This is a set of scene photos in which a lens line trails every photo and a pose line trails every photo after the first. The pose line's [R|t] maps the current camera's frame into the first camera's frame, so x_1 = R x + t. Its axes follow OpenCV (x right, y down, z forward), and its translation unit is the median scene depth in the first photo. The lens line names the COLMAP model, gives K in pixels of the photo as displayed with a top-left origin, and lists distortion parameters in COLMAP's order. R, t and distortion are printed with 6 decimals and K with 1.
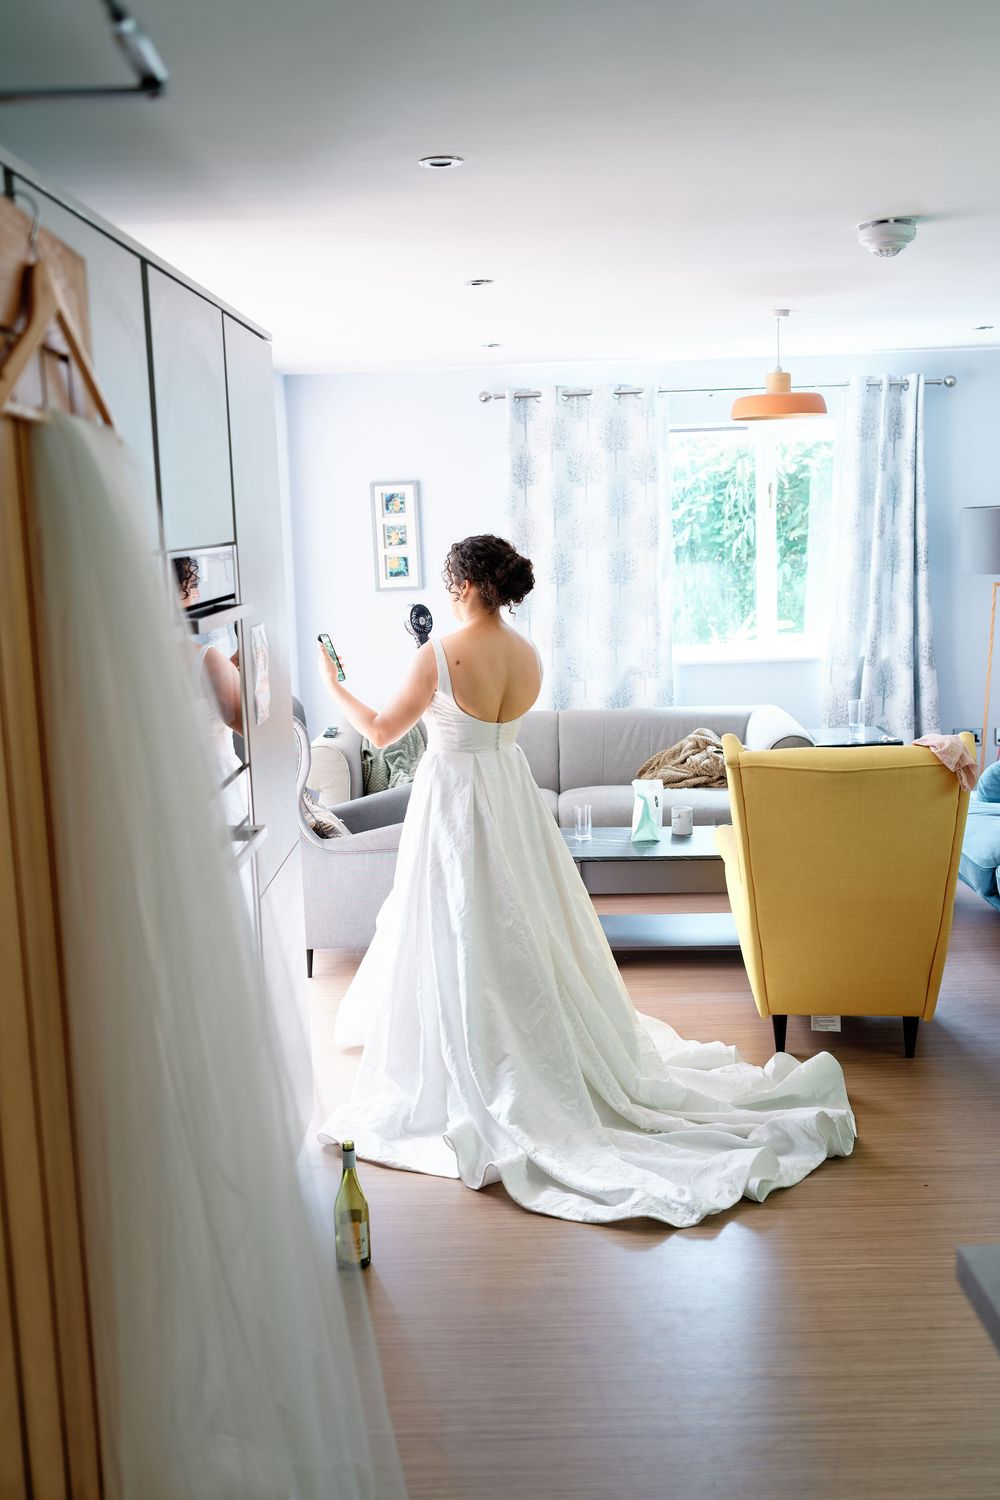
lens RADIAL K [[1362.2, 0, 500.0], [0, 1362.2, 750.0], [0, 0, 1]] dist [-0.002243, 0.000494]
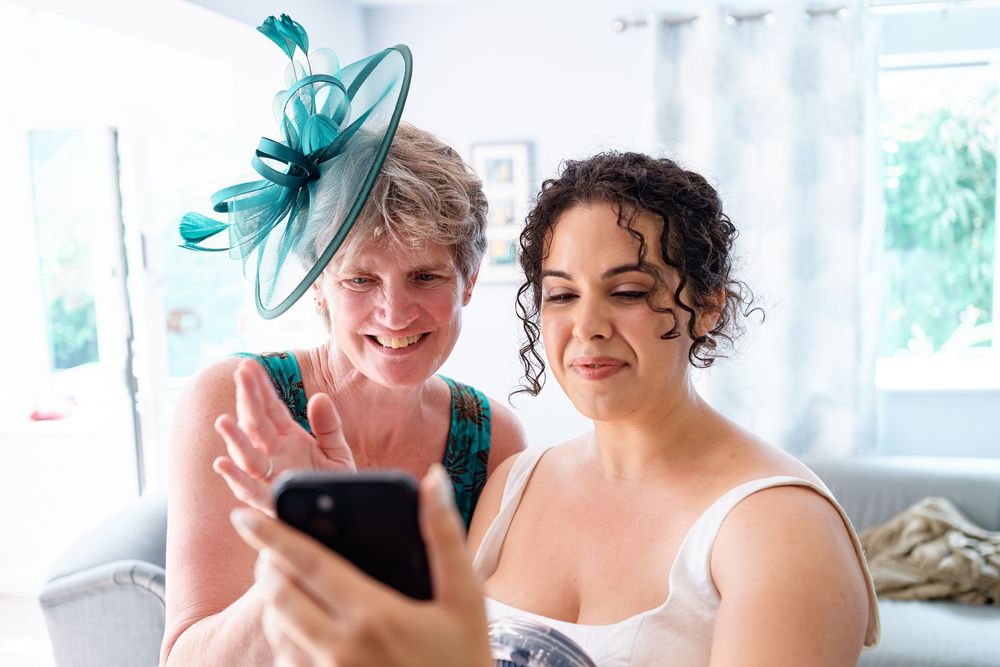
lens RADIAL K [[908.1, 0, 500.0], [0, 908.1, 333.5], [0, 0, 1]] dist [-0.002243, 0.000494]
pose [[0.981377, 0.022002, -0.190825, 0.022878], [-0.028490, 0.999103, -0.031324, -0.076076], [0.189965, 0.036178, 0.981124, 0.518166]]
